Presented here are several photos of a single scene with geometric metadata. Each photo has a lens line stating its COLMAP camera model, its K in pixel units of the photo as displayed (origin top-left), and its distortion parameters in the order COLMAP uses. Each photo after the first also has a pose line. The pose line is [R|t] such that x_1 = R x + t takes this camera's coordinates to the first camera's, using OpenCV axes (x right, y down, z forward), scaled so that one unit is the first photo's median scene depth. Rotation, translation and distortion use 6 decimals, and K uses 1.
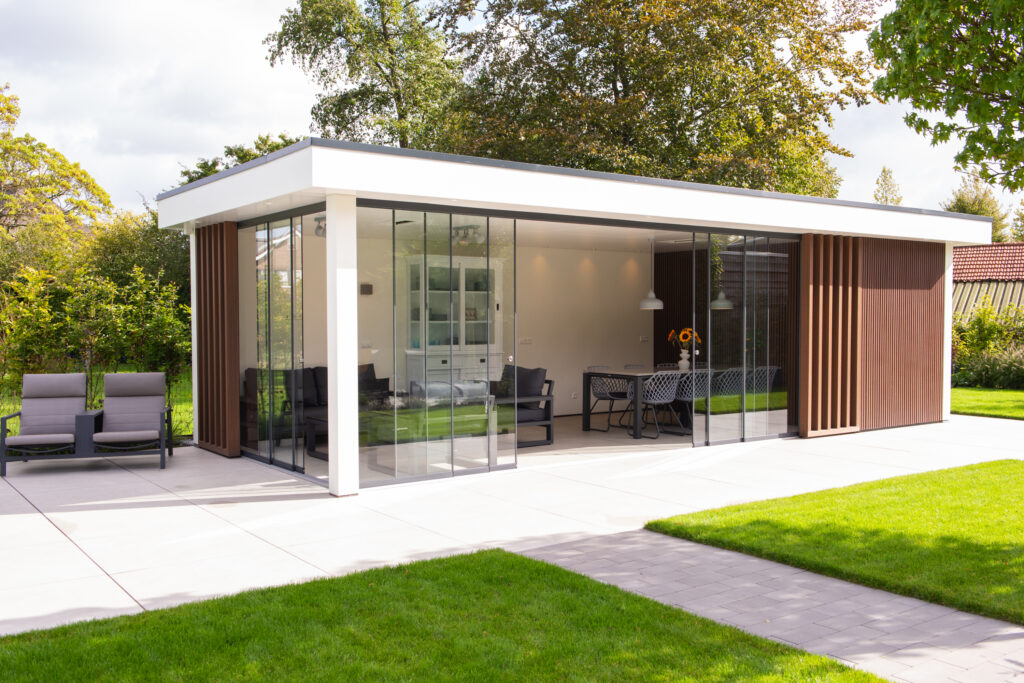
lens RADIAL K [[940.4, 0, 512.0], [0, 940.4, 341.5], [0, 0, 1]] dist [0.011702, 0.026341]
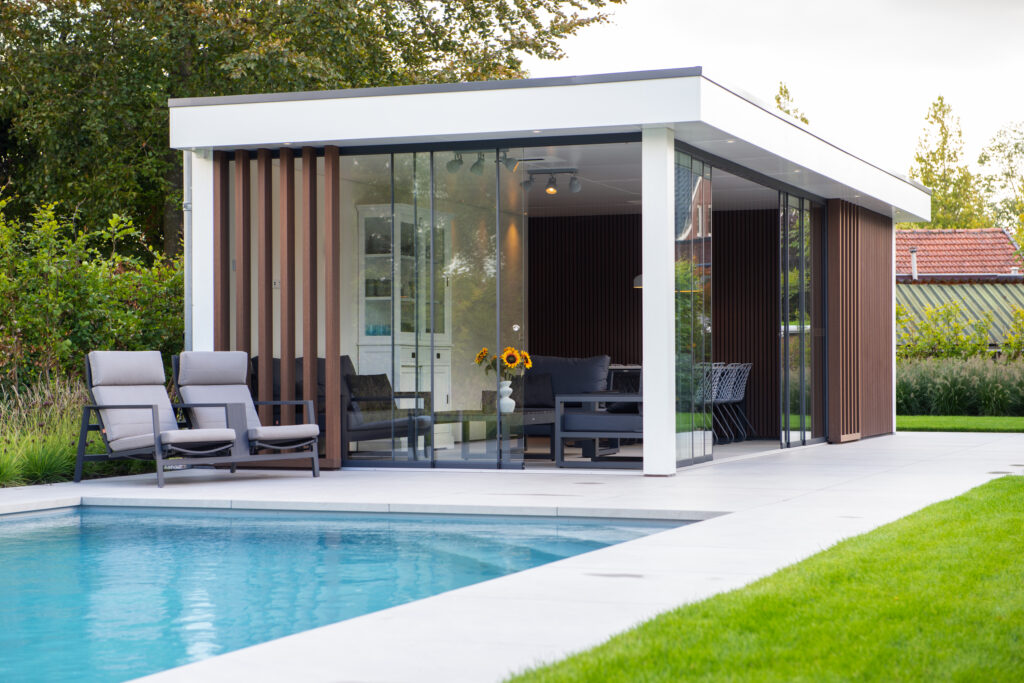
lens RADIAL K [[1968.7, 0, 512.0], [0, 1968.7, 341.5], [0, 0, 1]] dist [0.024627, 0.107614]
pose [[0.828699, 0.007131, 0.559649, -0.961127], [0.020640, 0.998849, -0.043289, 0.086390], [-0.559314, 0.047425, 0.827598, -0.305997]]
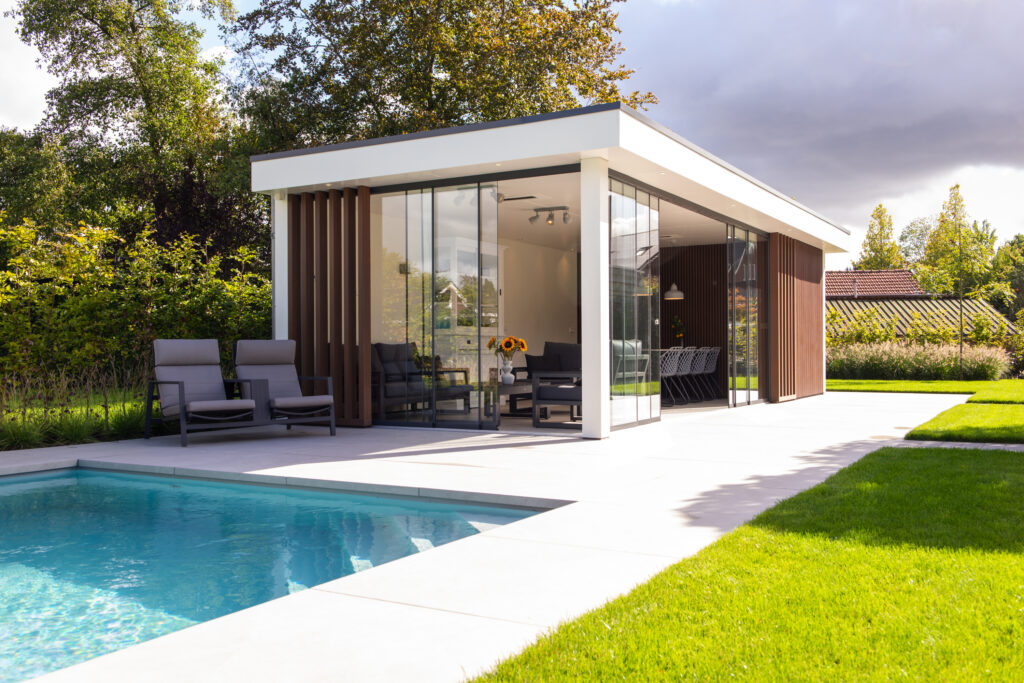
lens RADIAL K [[940.4, 0, 512.0], [0, 940.4, 341.5], [0, 0, 1]] dist [0.011702, 0.026341]
pose [[0.907589, 0.001768, 0.419856, -0.530056], [0.016506, 0.999068, -0.039887, 0.070572], [-0.419535, 0.043131, 0.906714, 0.051959]]
